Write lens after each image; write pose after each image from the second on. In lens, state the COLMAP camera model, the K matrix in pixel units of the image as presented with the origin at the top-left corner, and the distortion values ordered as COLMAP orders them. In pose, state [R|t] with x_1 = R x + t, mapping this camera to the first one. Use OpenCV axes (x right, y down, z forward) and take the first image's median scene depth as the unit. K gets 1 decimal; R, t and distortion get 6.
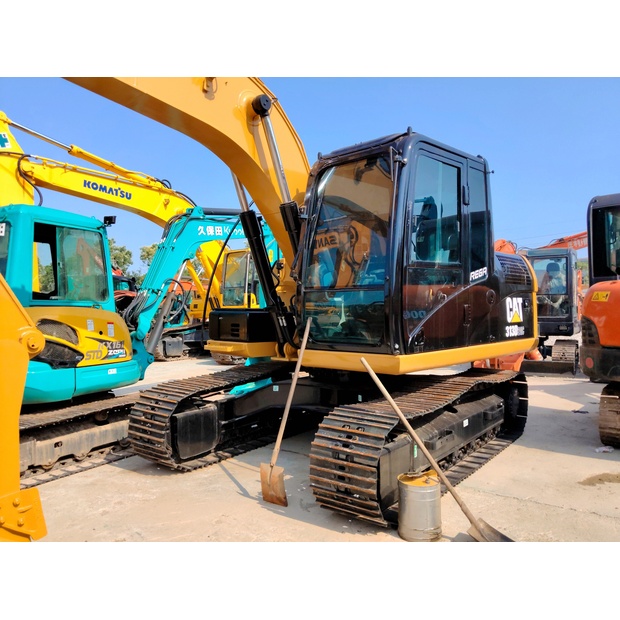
lens RADIAL K [[548.6, 0, 311.4], [0, 548.6, 289.5], [0, 0, 1]] dist [0.119974, -0.219288]
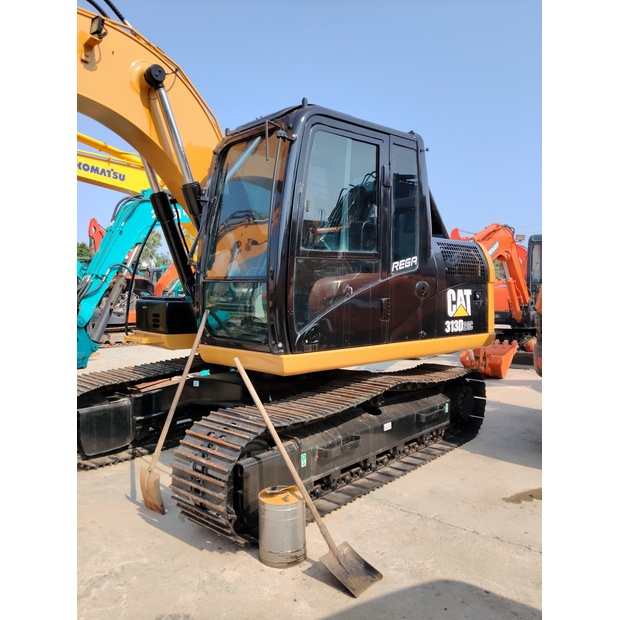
lens RADIAL K [[548.6, 0, 311.4], [0, 548.6, 289.5], [0, 0, 1]] dist [0.119974, -0.219288]
pose [[0.997093, 0.013113, -0.075060, 0.212935], [-0.010653, 0.999396, 0.033078, -0.013831], [0.075449, -0.032182, 0.996630, 0.087041]]
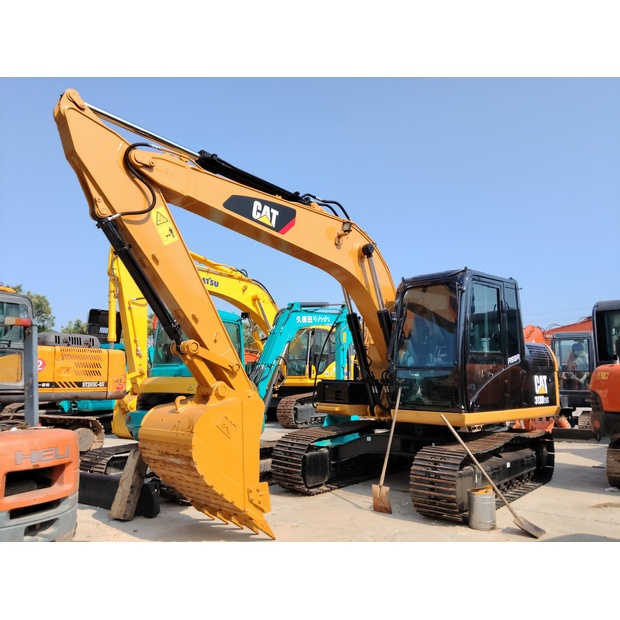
lens RADIAL K [[548.6, 0, 311.4], [0, 548.6, 289.5], [0, 0, 1]] dist [0.119974, -0.219288]
pose [[0.998738, 0.005126, -0.049961, -0.152861], [-0.011310, 0.992179, -0.124307, -0.021537], [0.048933, 0.124715, 0.990985, -0.481662]]
